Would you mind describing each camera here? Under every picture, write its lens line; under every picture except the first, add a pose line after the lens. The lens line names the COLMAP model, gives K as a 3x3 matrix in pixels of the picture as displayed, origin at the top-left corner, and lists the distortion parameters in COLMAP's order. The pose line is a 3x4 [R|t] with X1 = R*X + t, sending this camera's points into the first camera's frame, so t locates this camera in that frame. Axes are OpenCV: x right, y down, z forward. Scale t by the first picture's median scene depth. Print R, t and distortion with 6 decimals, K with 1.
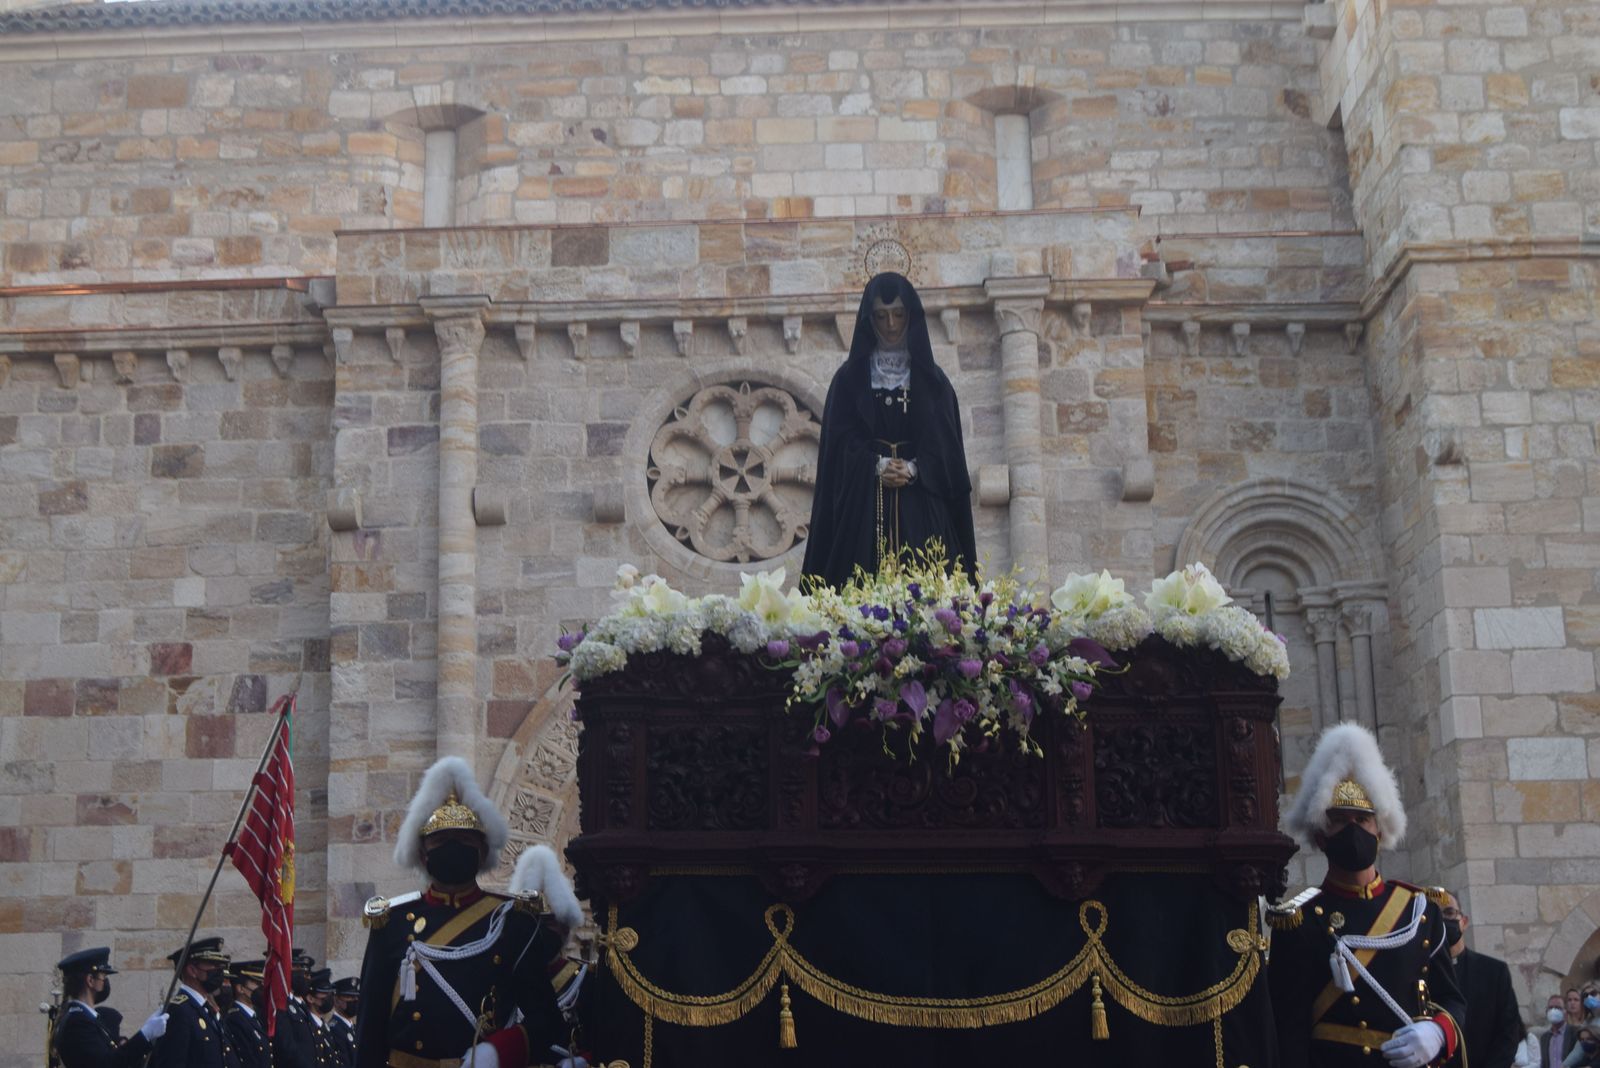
lens RADIAL K [[2154.3, 0, 810.6], [0, 2154.3, 563.9], [0, 0, 1]] dist [-0.057986, 0.031779]
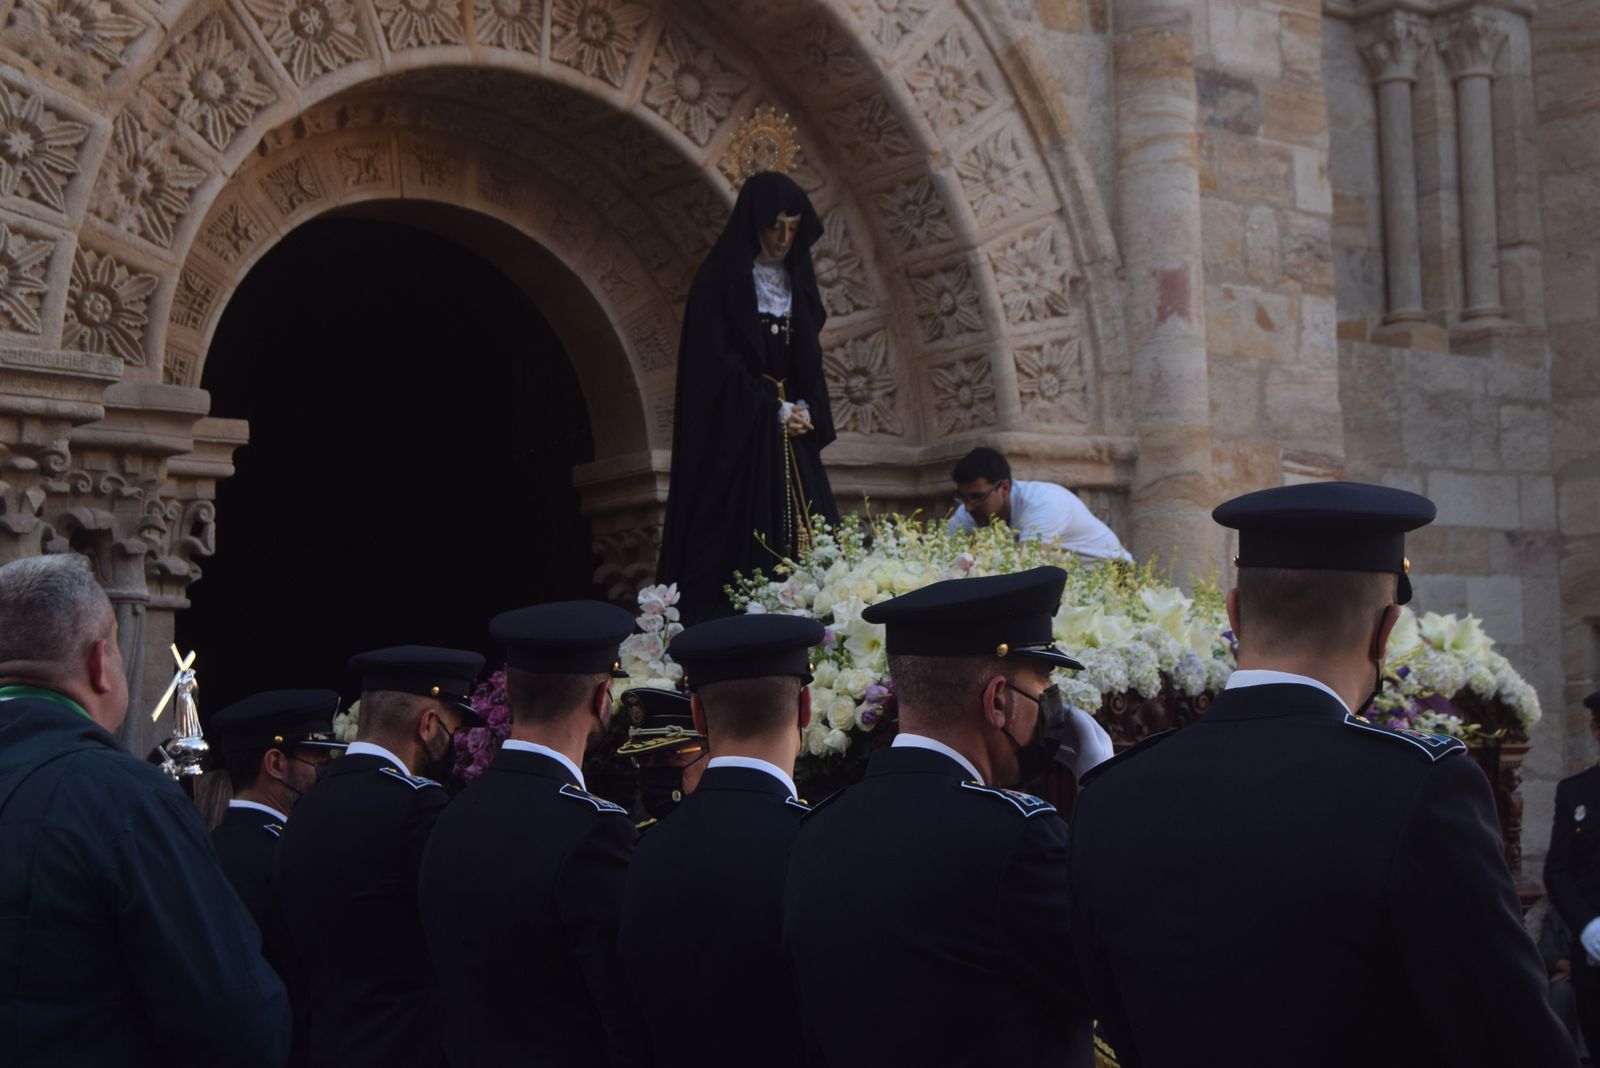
lens RADIAL K [[2517.3, 0, 800.0], [0, 2517.3, 534.0], [0, 0, 1]] dist [-0.063721, 0.163887]
pose [[0.819856, 0.067598, 0.568566, -0.232212], [-0.136715, 0.987395, 0.079745, 0.120224], [-0.556009, -0.143111, 0.818763, 0.566153]]
